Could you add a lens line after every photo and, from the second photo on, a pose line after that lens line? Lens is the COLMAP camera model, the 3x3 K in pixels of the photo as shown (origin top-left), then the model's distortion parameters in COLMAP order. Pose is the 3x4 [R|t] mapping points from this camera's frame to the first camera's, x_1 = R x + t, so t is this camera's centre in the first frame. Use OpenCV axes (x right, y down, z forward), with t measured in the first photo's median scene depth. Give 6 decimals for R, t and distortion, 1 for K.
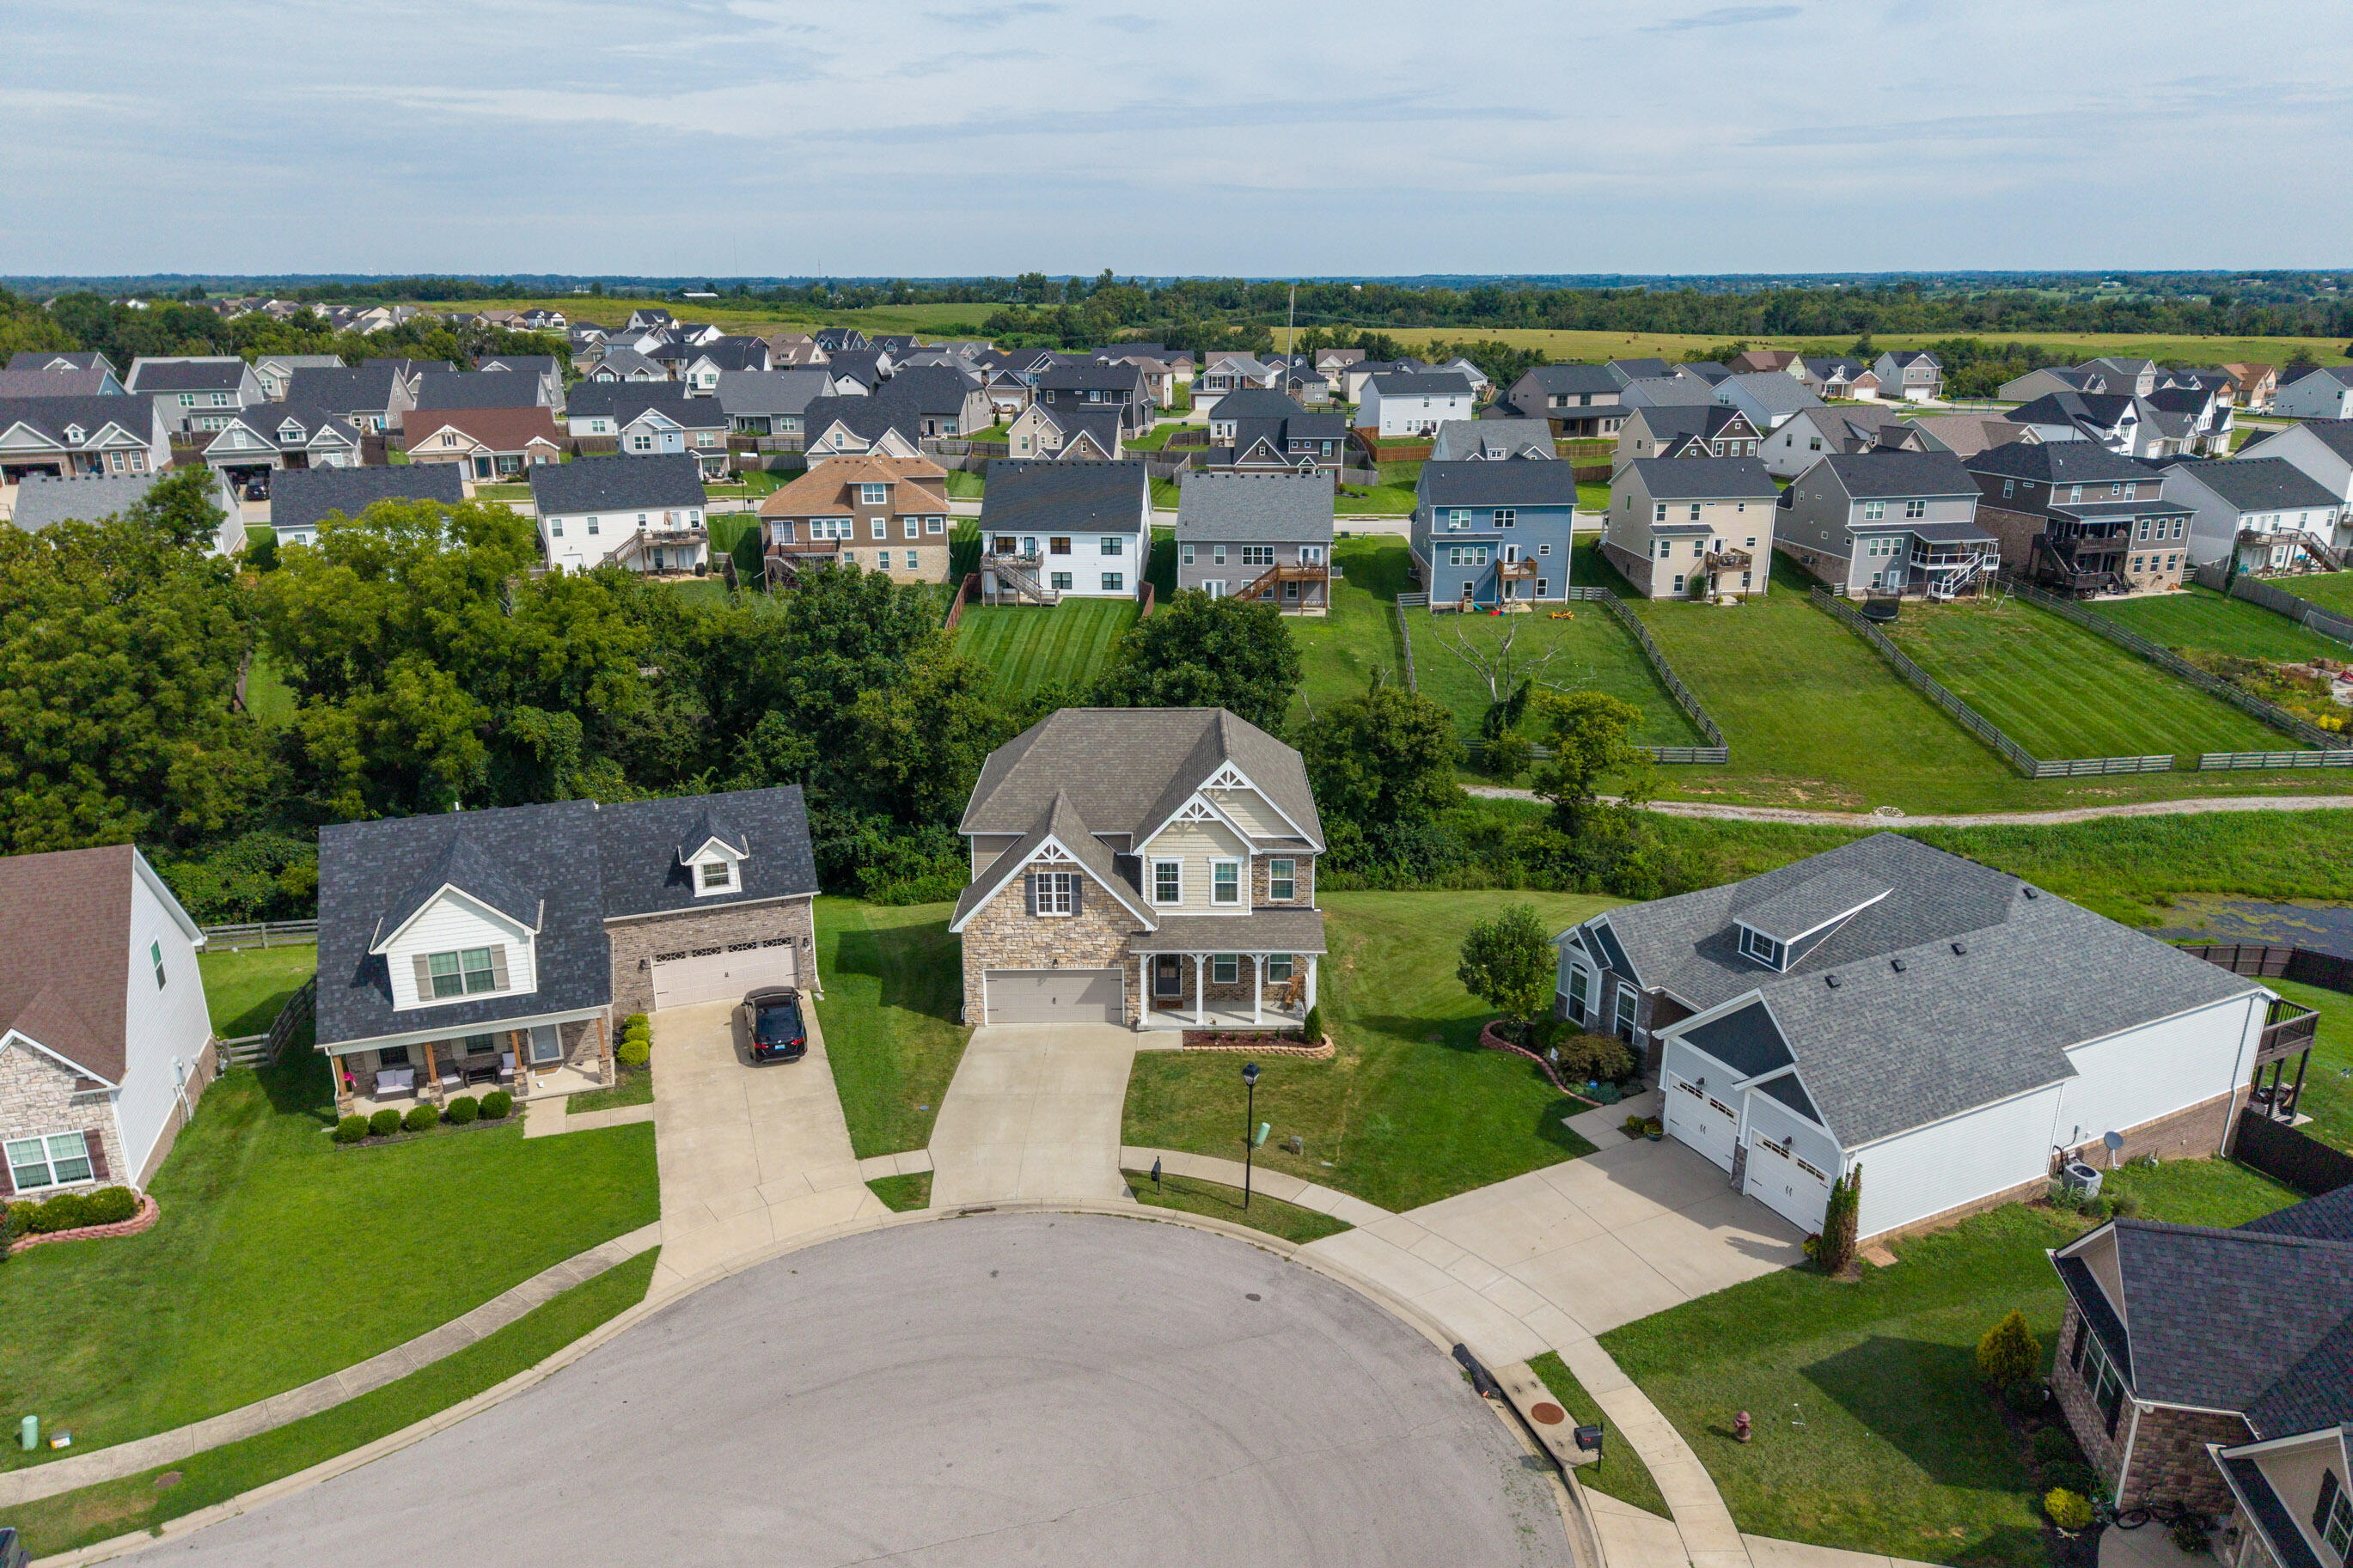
lens RADIAL K [[1570.3, 0, 1167.7], [0, 1570.3, 773.0], [0, 0, 1]] dist [0.079229, -0.126559]
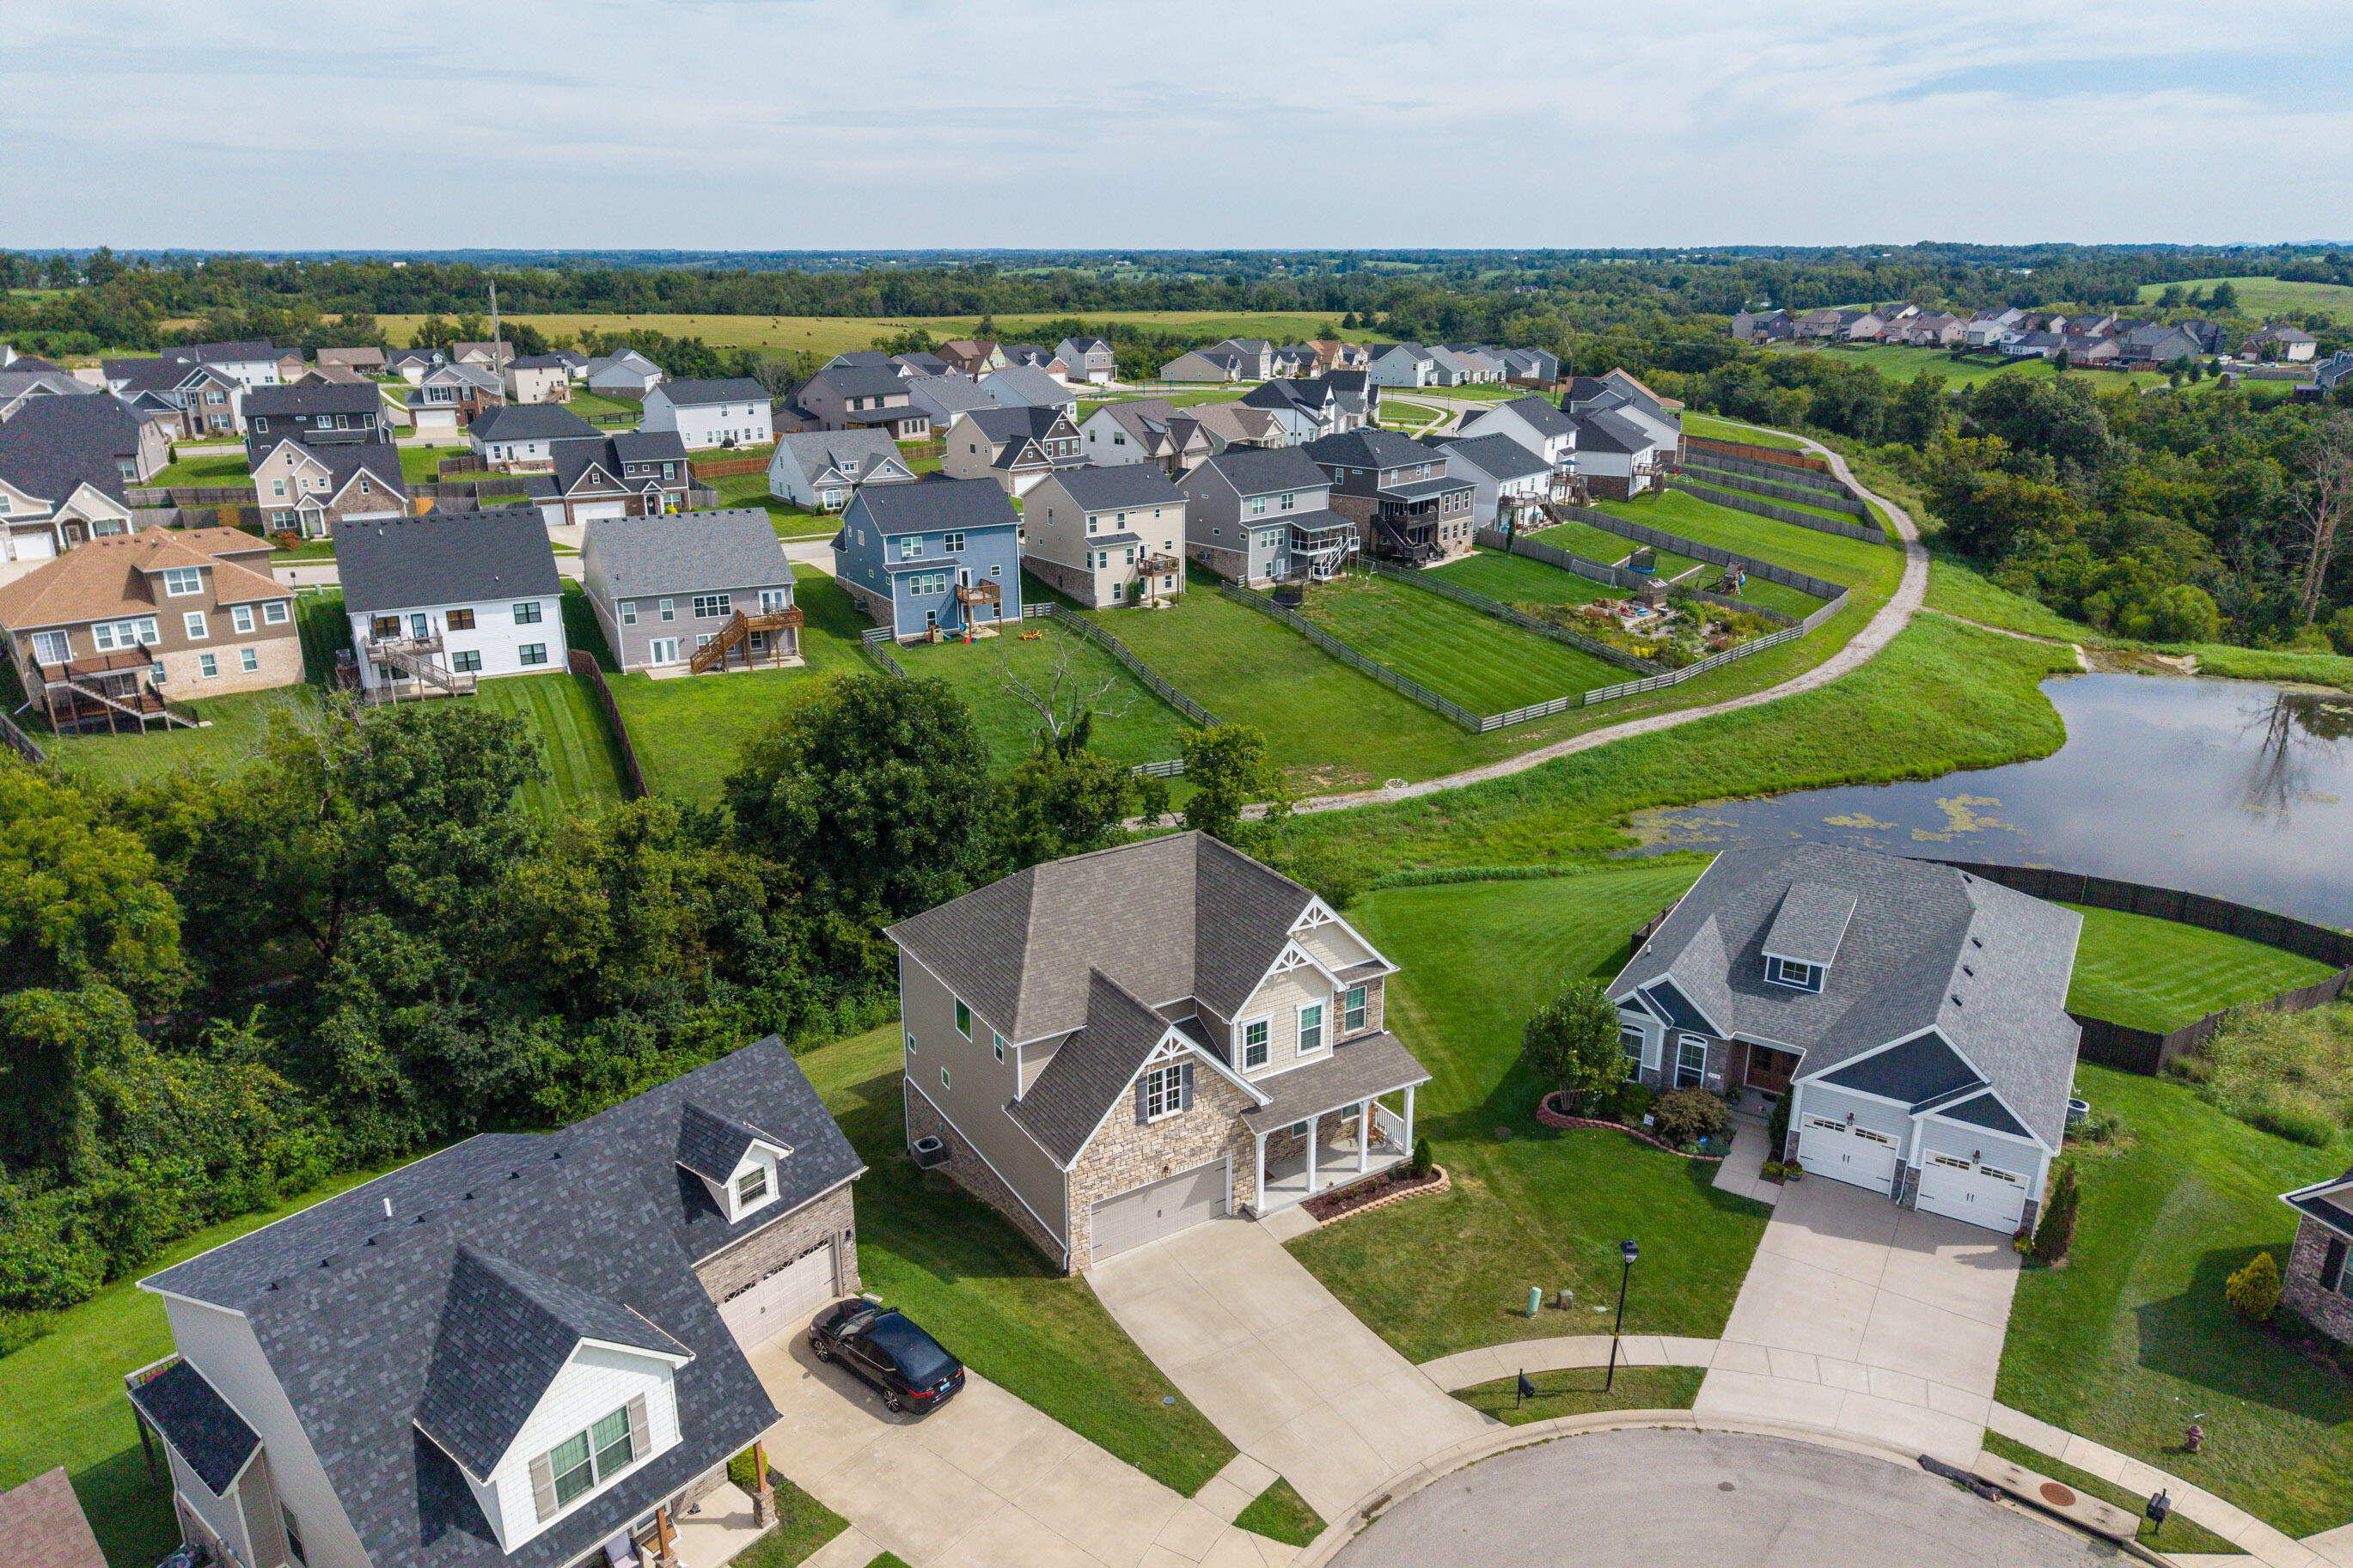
lens RADIAL K [[1569.4, 0, 1168.9], [0, 1569.4, 788.1], [0, 0, 1]] dist [0.053699, -0.068295]
pose [[0.849100, -0.167773, 0.500880, -0.295936], [0.156069, 0.985569, 0.065551, -0.088677], [-0.504649, 0.022512, 0.863031, 0.166982]]
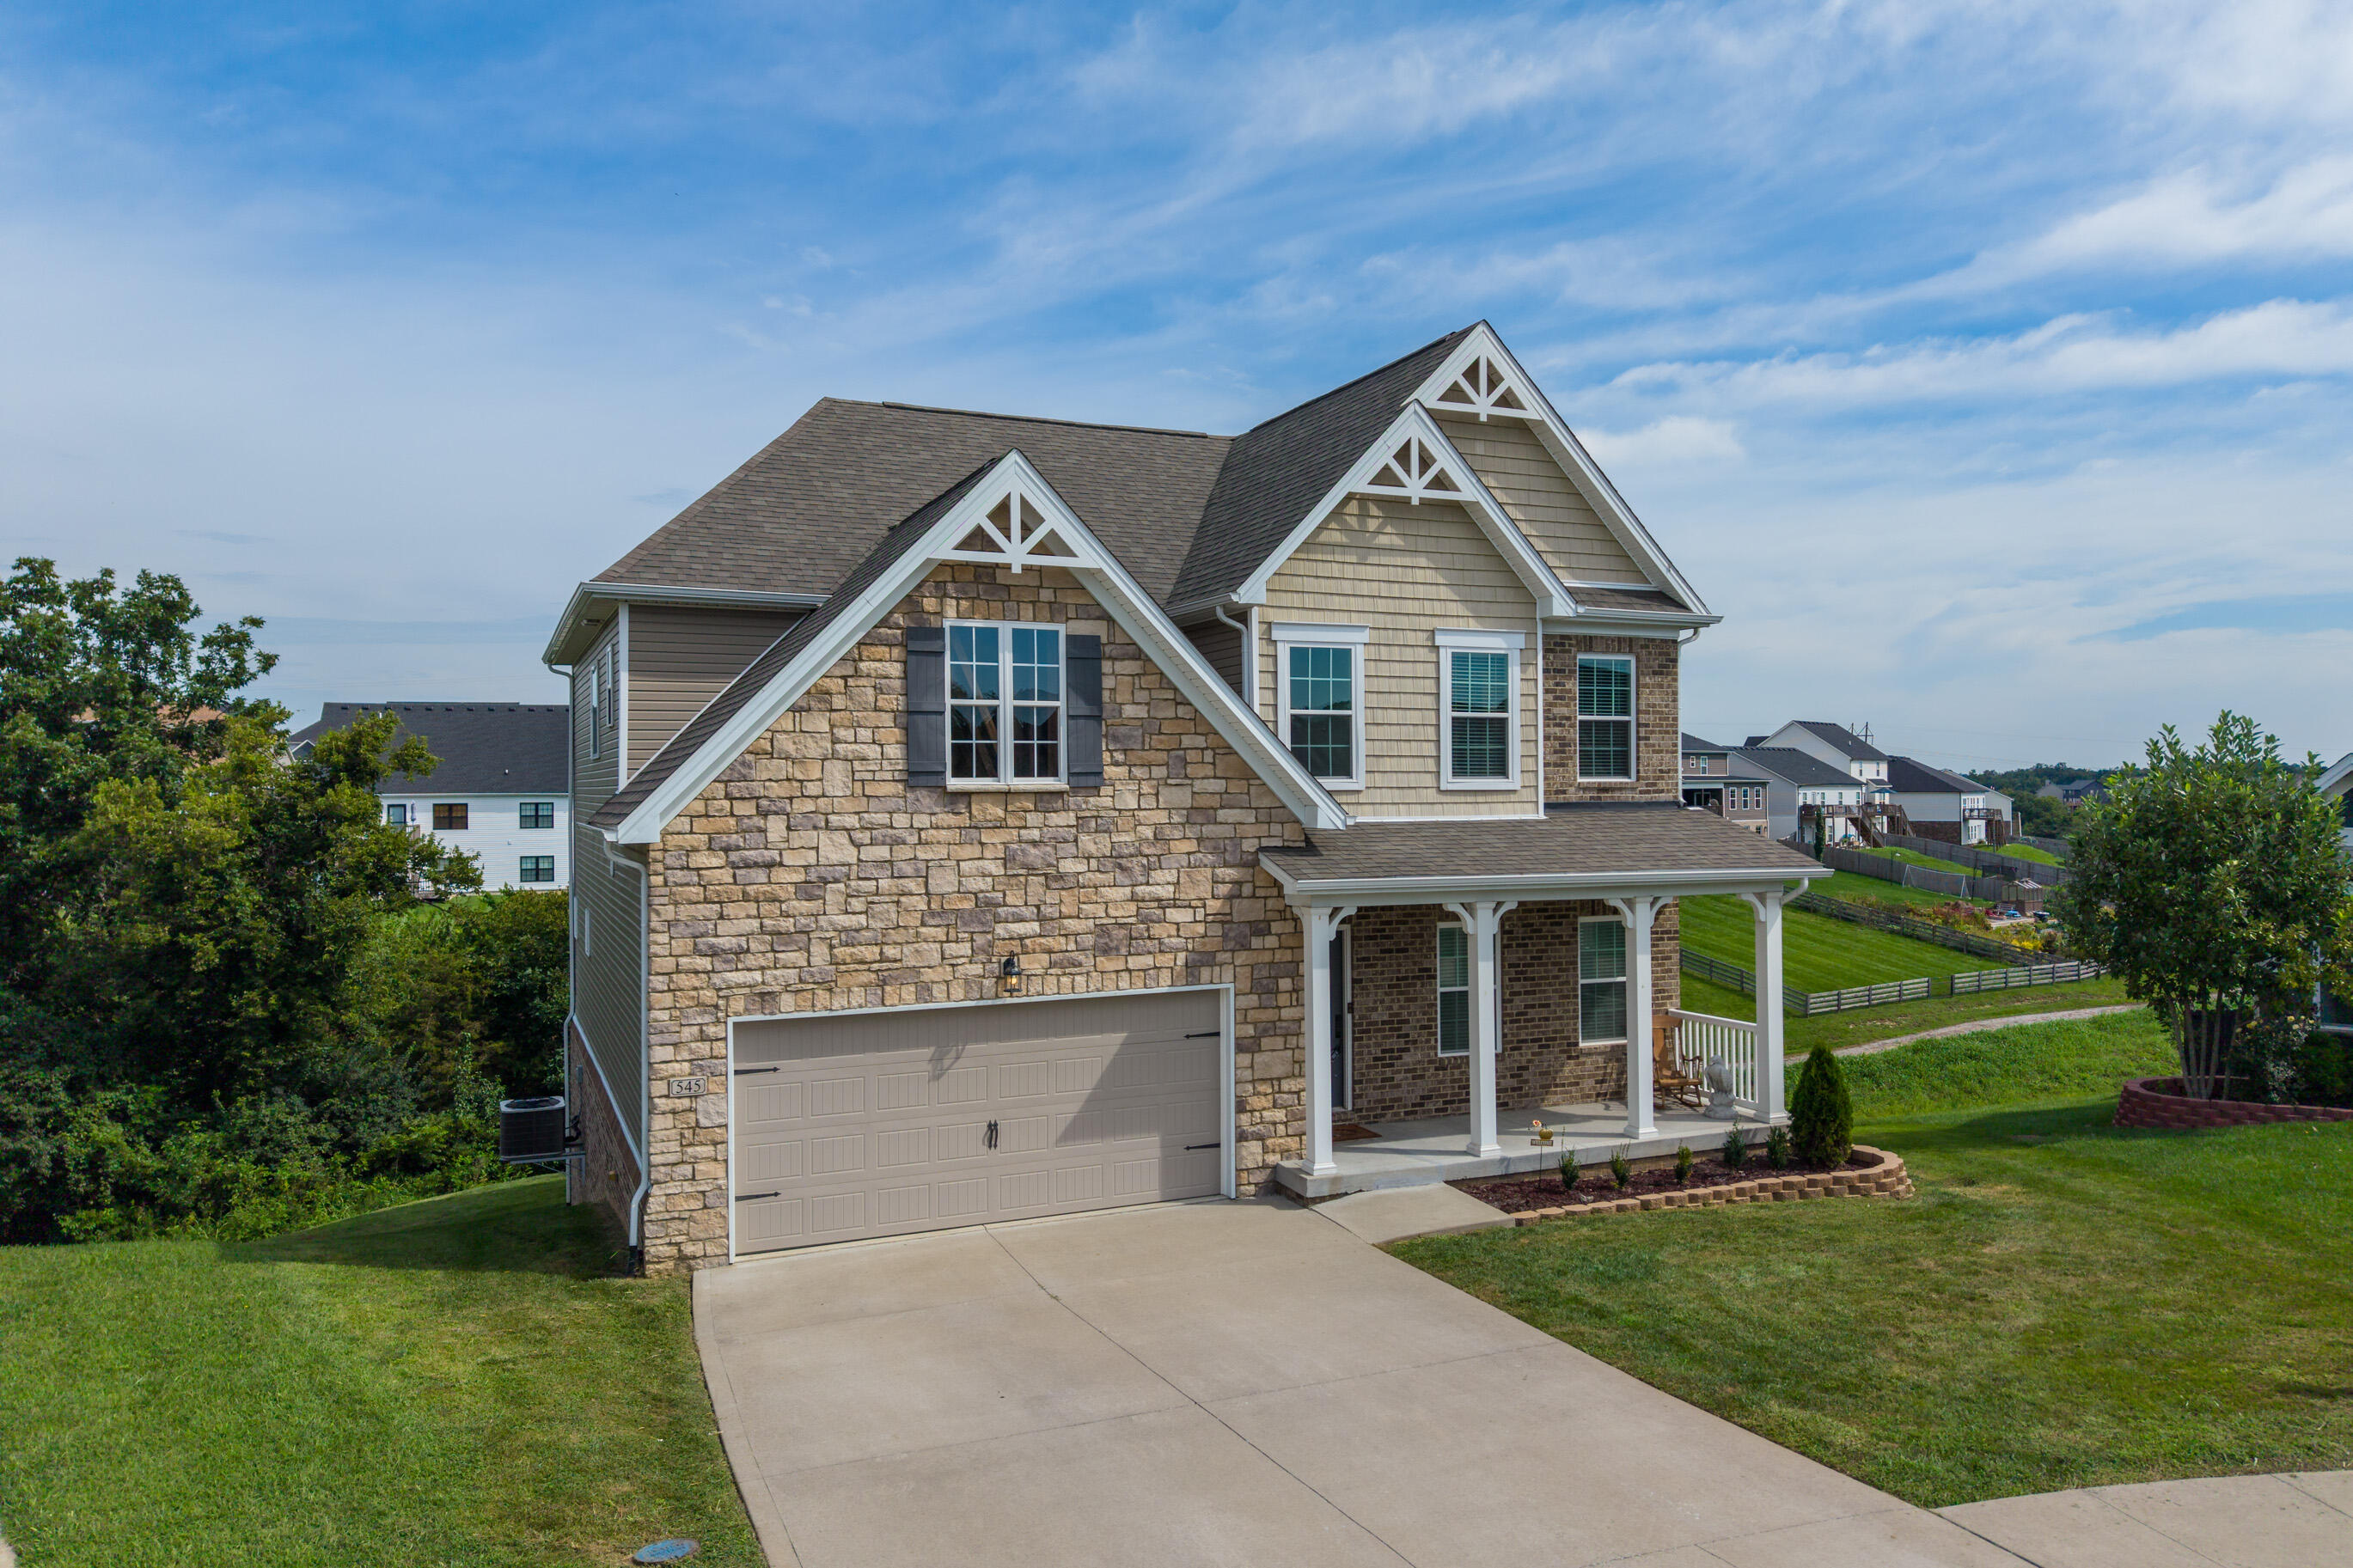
lens RADIAL K [[1633.6, 0, 1219.4], [0, 1633.6, 782.9], [0, 0, 1]] dist [0.010533, -0.004112]
pose [[0.908853, 0.003563, 0.417102, -0.100366], [0.123996, 0.952452, -0.278318, 0.110770], [-0.398261, 0.304669, 0.865196, 0.468203]]
